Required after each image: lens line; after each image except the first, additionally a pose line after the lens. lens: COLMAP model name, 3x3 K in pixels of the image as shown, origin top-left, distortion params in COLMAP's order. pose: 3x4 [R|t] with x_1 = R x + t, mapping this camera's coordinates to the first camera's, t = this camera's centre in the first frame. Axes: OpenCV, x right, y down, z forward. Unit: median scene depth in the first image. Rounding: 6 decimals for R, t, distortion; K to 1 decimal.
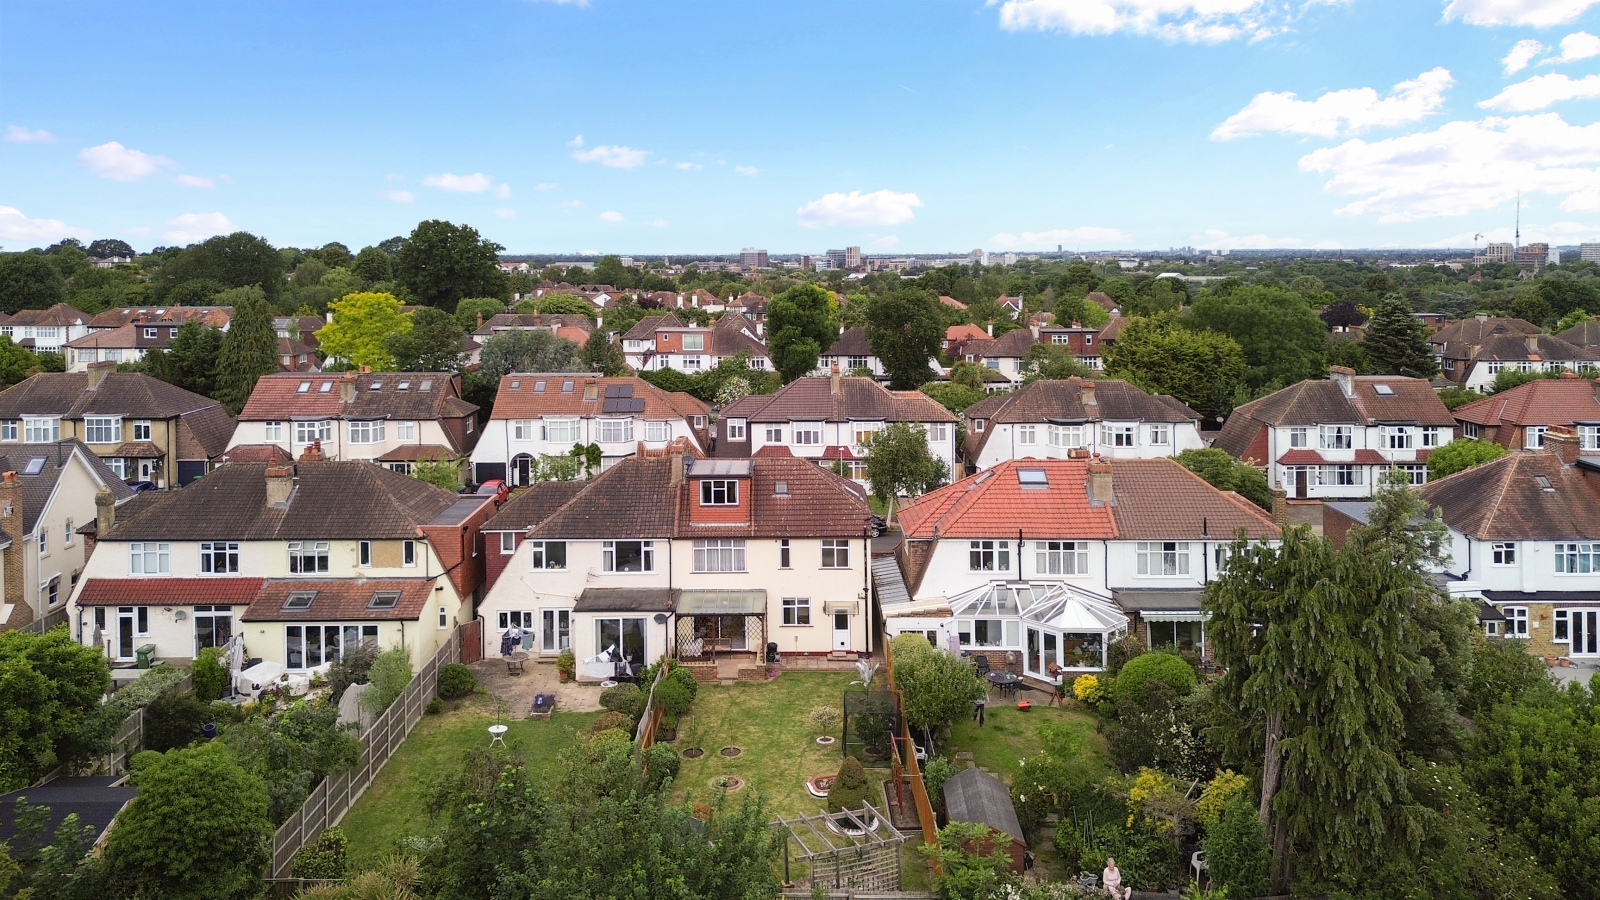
lens RADIAL K [[1138.0, 0, 800.0], [0, 1138.0, 450.0], [0, 0, 1]] dist [0.156848, -0.207596]
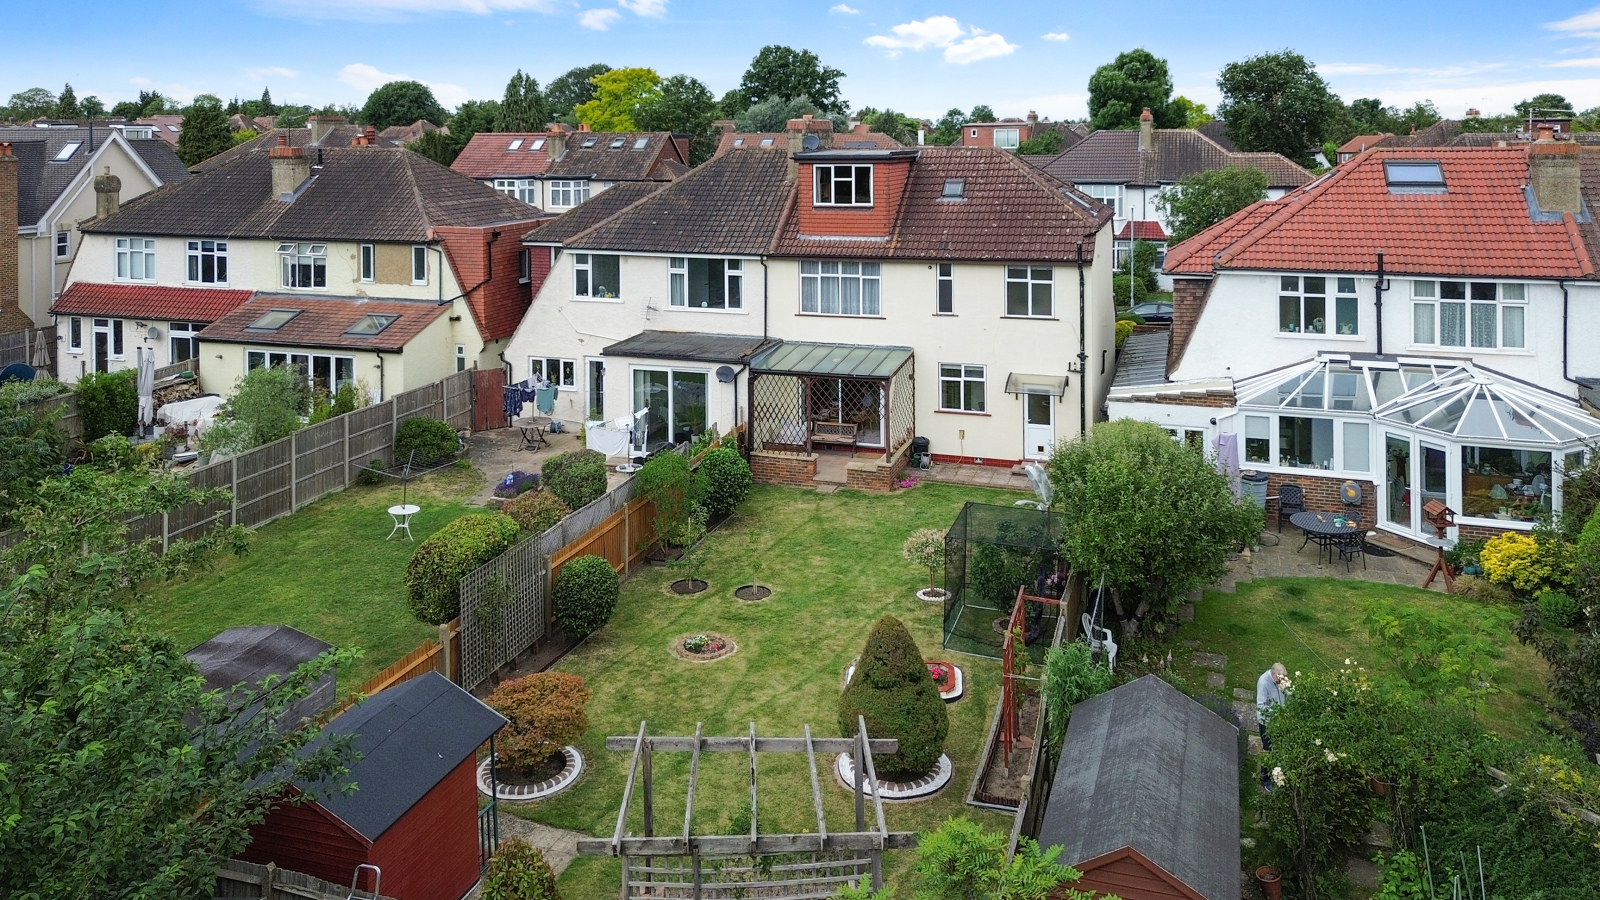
lens RADIAL K [[1180.6, 0, 799.8], [0, 1180.6, 235.5], [0, 0, 1]] dist [0.080290, -0.084186]
pose [[0.948113, 0.023831, -0.317040, 0.111938], [-0.046940, 0.996751, -0.065452, 0.107951], [0.314450, 0.076938, 0.946151, 0.385134]]
